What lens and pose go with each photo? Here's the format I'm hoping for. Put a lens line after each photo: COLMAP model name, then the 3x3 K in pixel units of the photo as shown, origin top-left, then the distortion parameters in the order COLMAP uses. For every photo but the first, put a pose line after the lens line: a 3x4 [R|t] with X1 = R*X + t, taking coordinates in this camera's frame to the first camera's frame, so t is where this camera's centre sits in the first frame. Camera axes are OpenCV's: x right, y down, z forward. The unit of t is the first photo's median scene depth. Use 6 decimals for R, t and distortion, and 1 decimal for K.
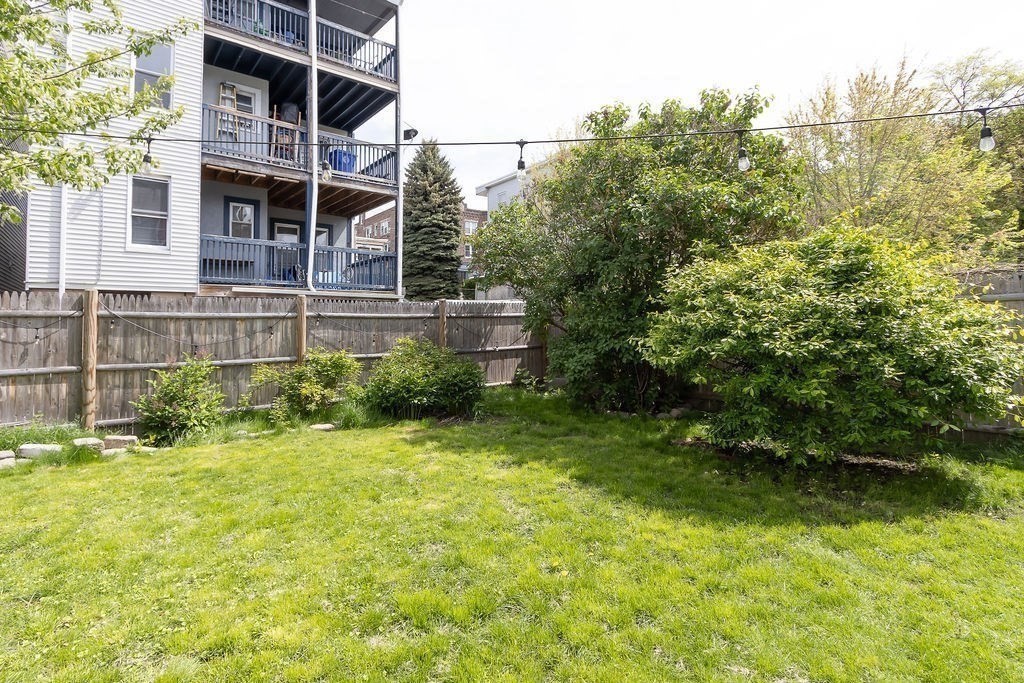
lens RADIAL K [[490.4, 0, 510.1], [0, 490.4, 309.2], [0, 0, 1]] dist [0.003707, 0.000348]
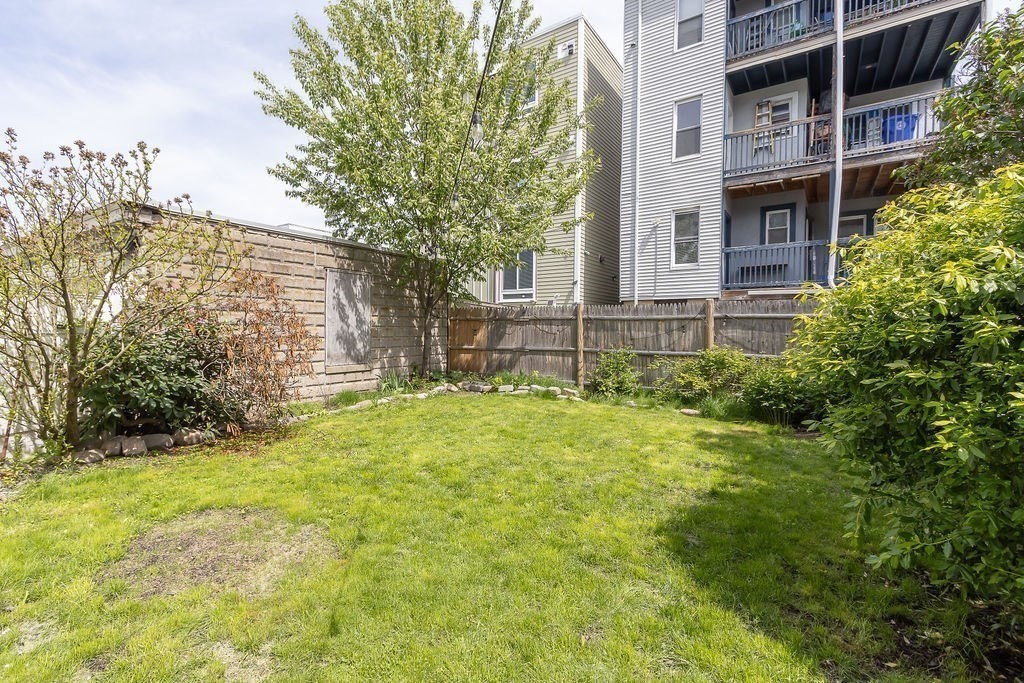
lens RADIAL K [[468.6, 0, 490.0], [0, 468.6, 341.5], [0, 0, 1]] dist [0.003867, -0.000053]
pose [[0.285402, 0.040545, -0.957550, 0.323066], [0.024126, 0.998484, 0.049469, 0.002971], [0.958104, -0.037220, 0.283992, 0.135452]]
